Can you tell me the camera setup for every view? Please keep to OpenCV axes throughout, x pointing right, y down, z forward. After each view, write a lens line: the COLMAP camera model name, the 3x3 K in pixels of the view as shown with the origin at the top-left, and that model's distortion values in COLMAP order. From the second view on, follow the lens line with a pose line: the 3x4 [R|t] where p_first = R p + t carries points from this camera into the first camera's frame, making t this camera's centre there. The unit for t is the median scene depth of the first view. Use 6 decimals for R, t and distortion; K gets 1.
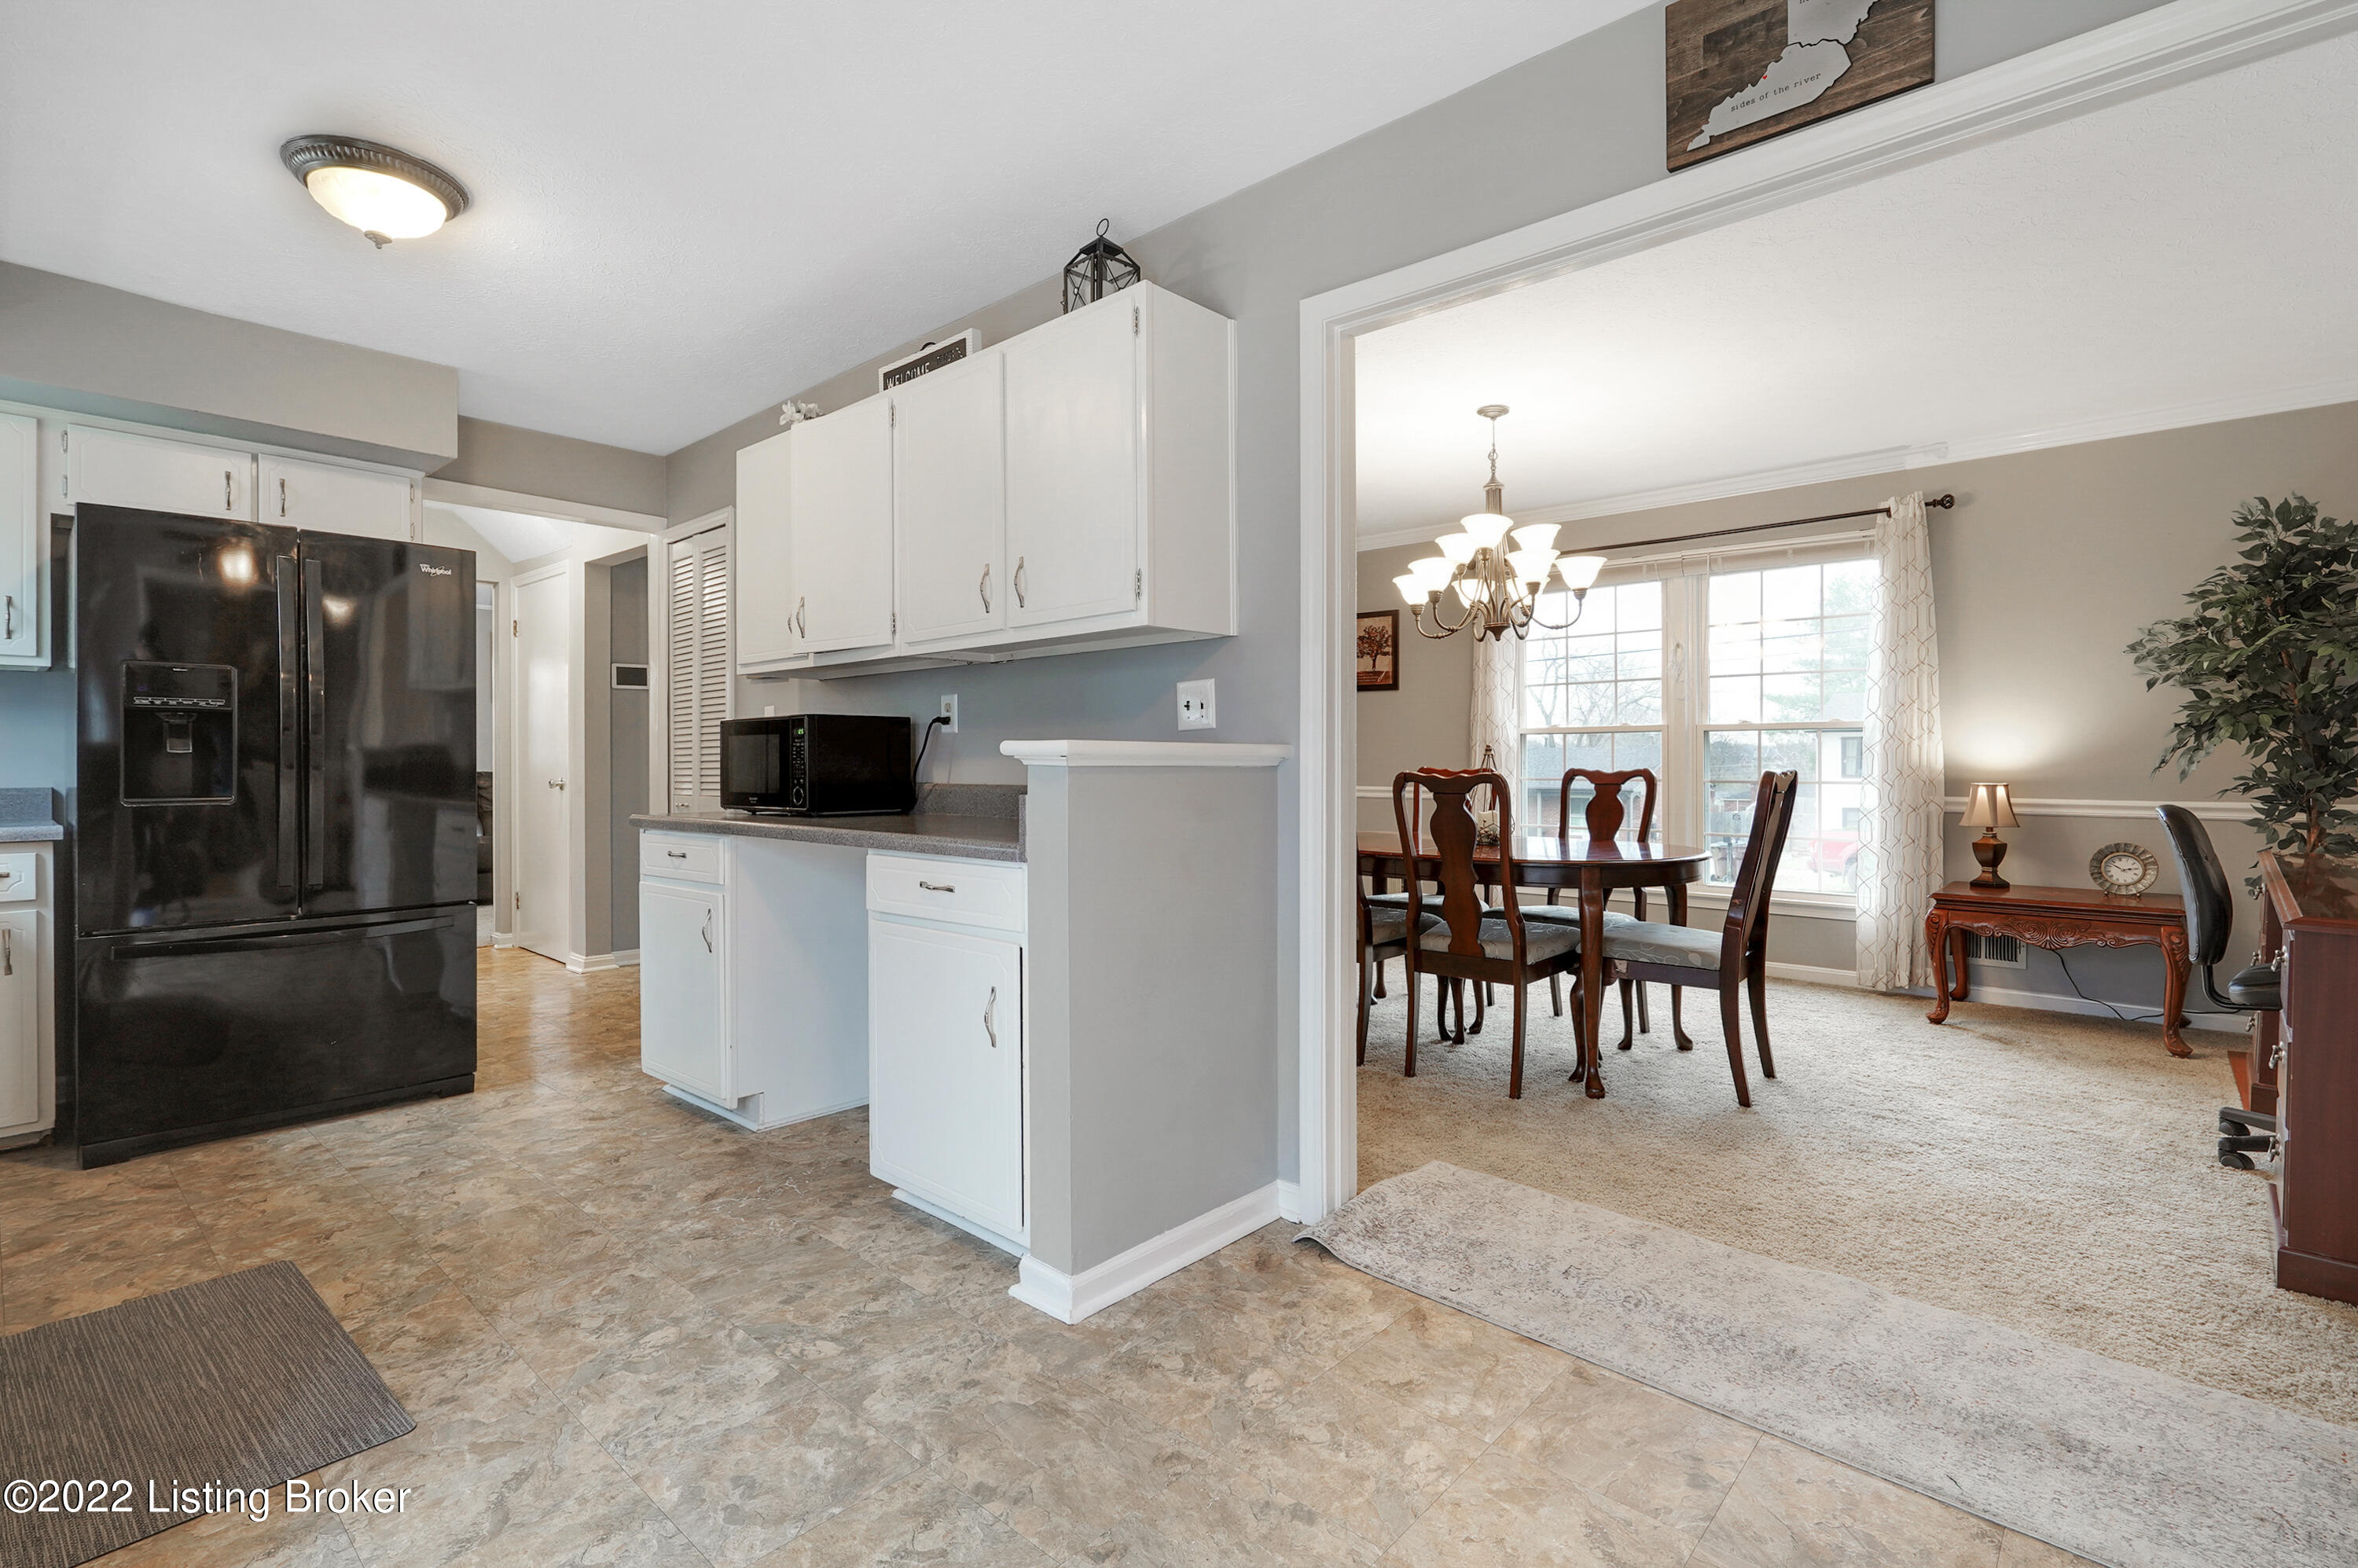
lens RADIAL K [[1070.2, 0, 1184.0], [0, 1070.2, 778.6], [0, 0, 1]] dist [-0.000184, -0.000785]
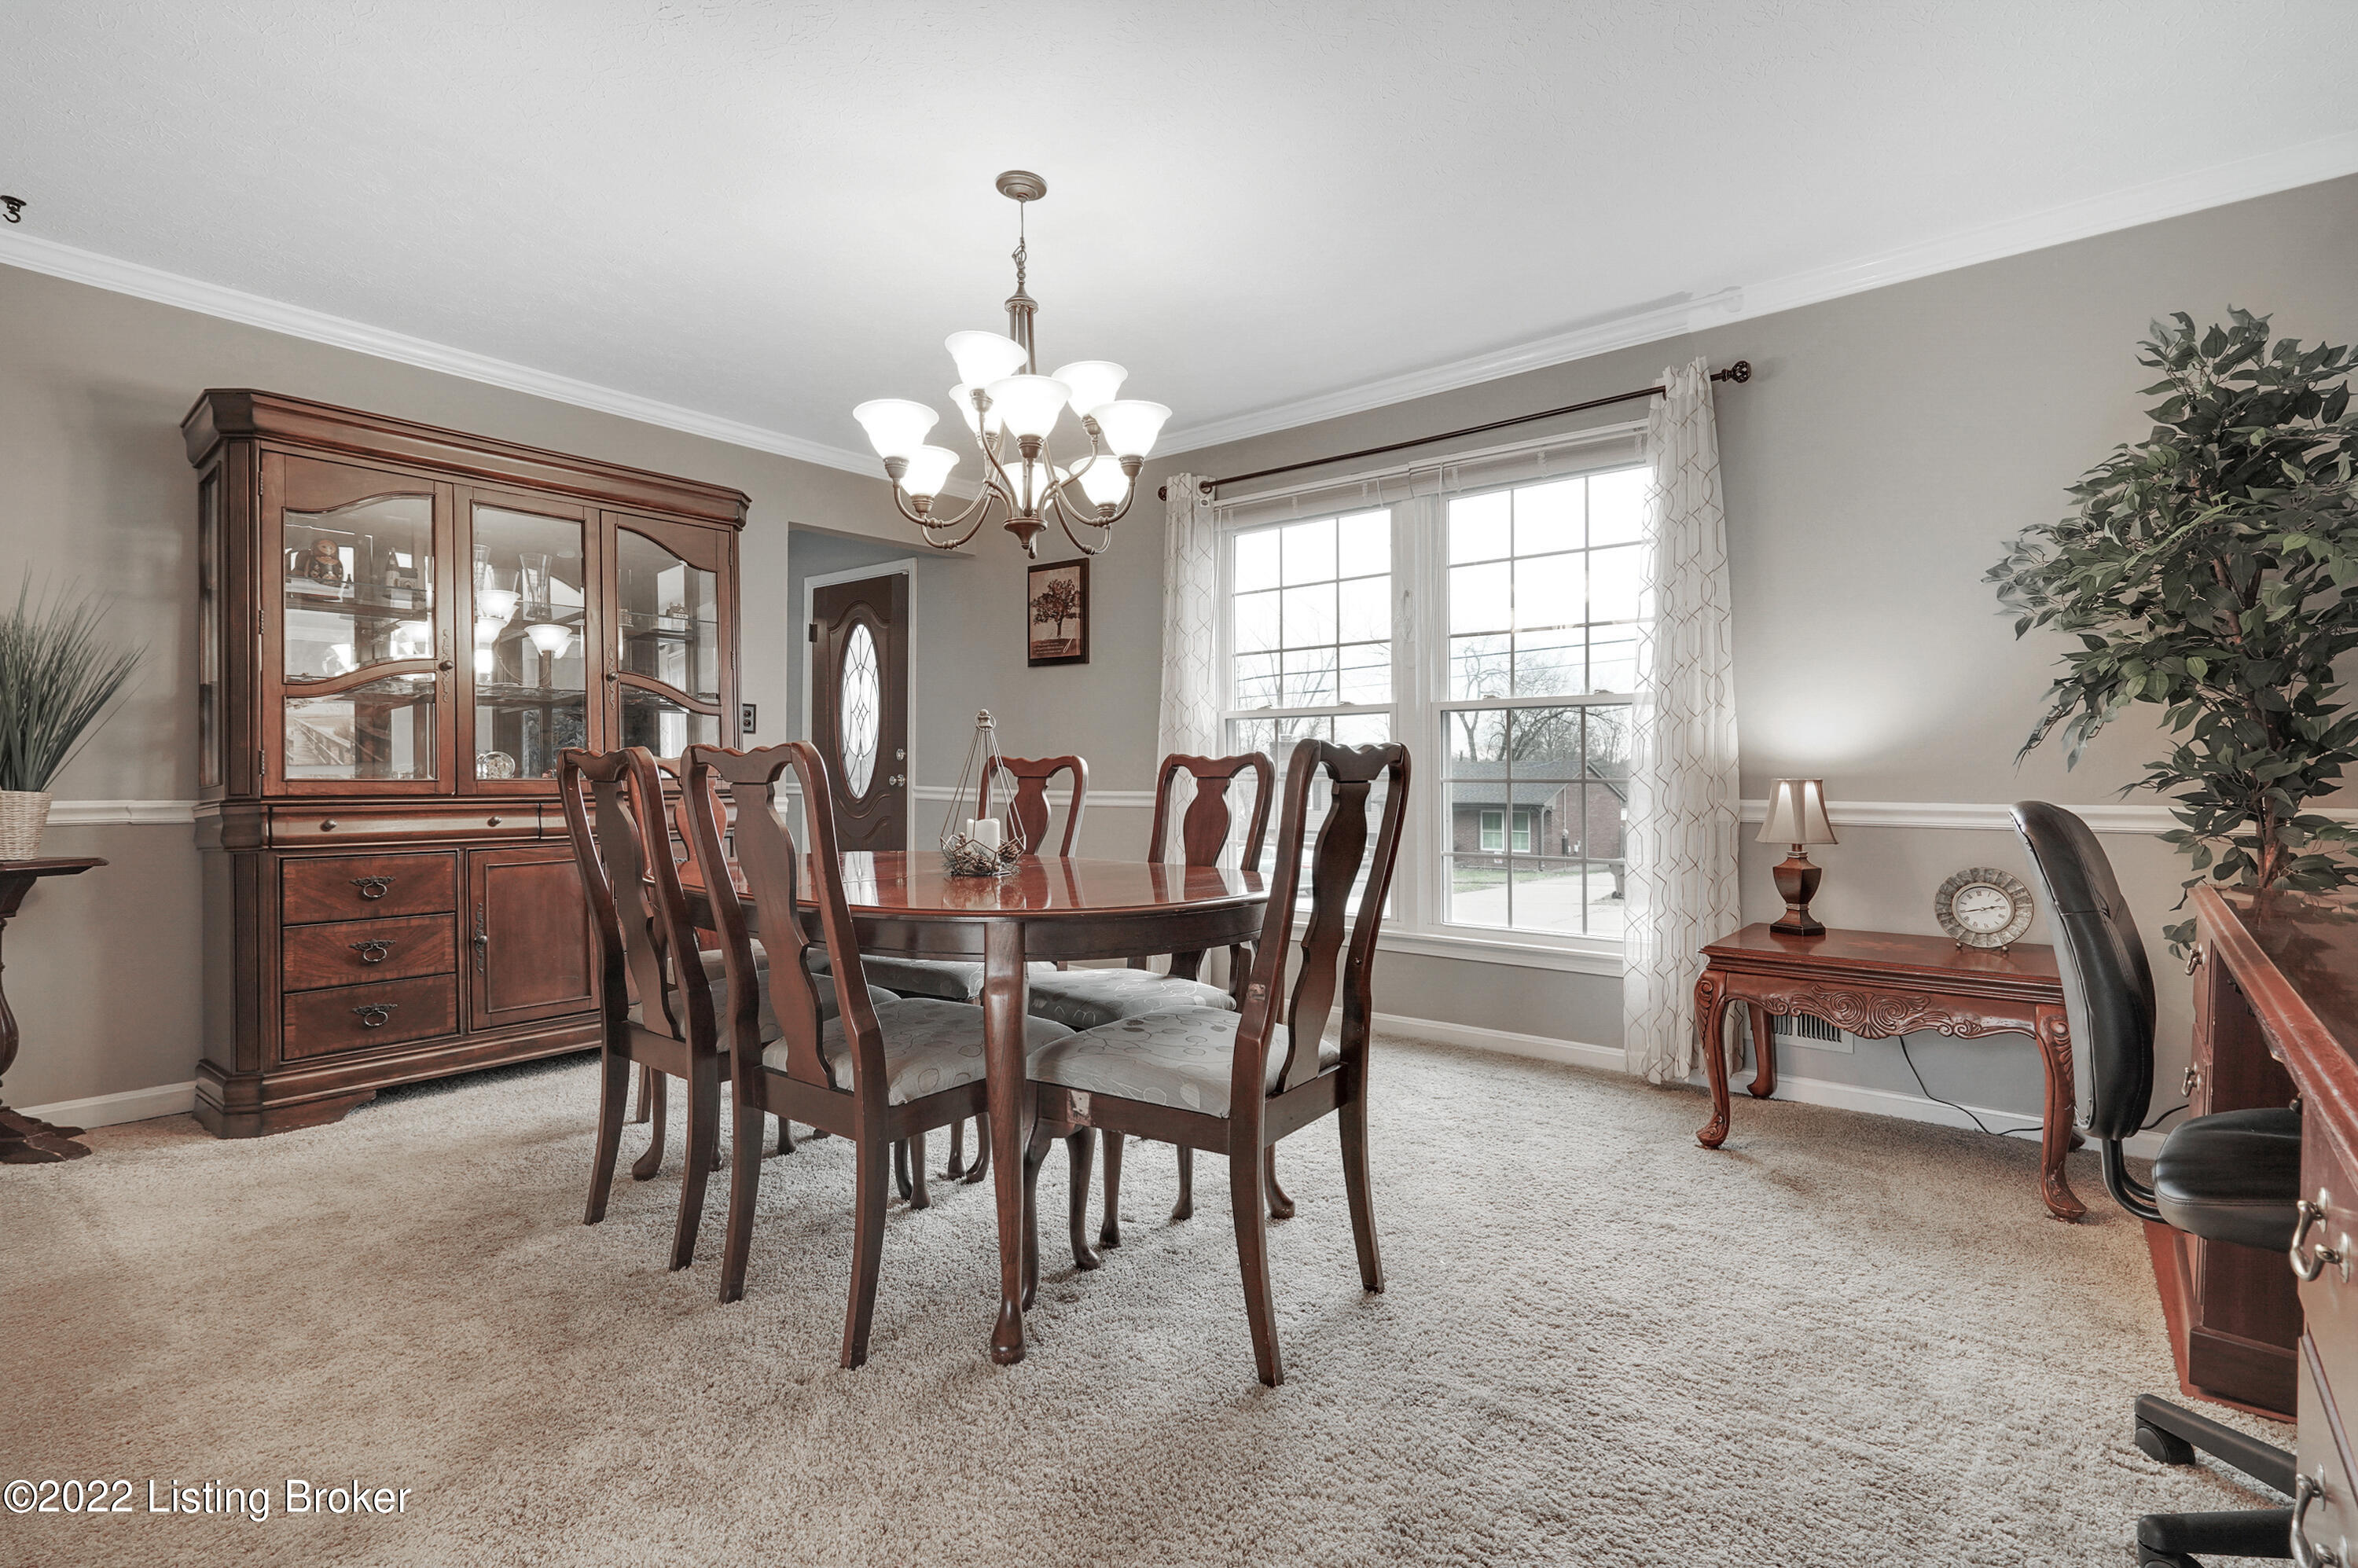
lens RADIAL K [[1077.1, 0, 1176.6], [0, 1077.1, 778.5], [0, 0, 1]] dist [-0.003720, -0.000563]
pose [[0.998607, 0.001594, 0.052747, 0.360010], [-0.000843, 0.999898, -0.014243, 0.015523], [-0.052764, 0.014178, 0.998506, 0.378590]]
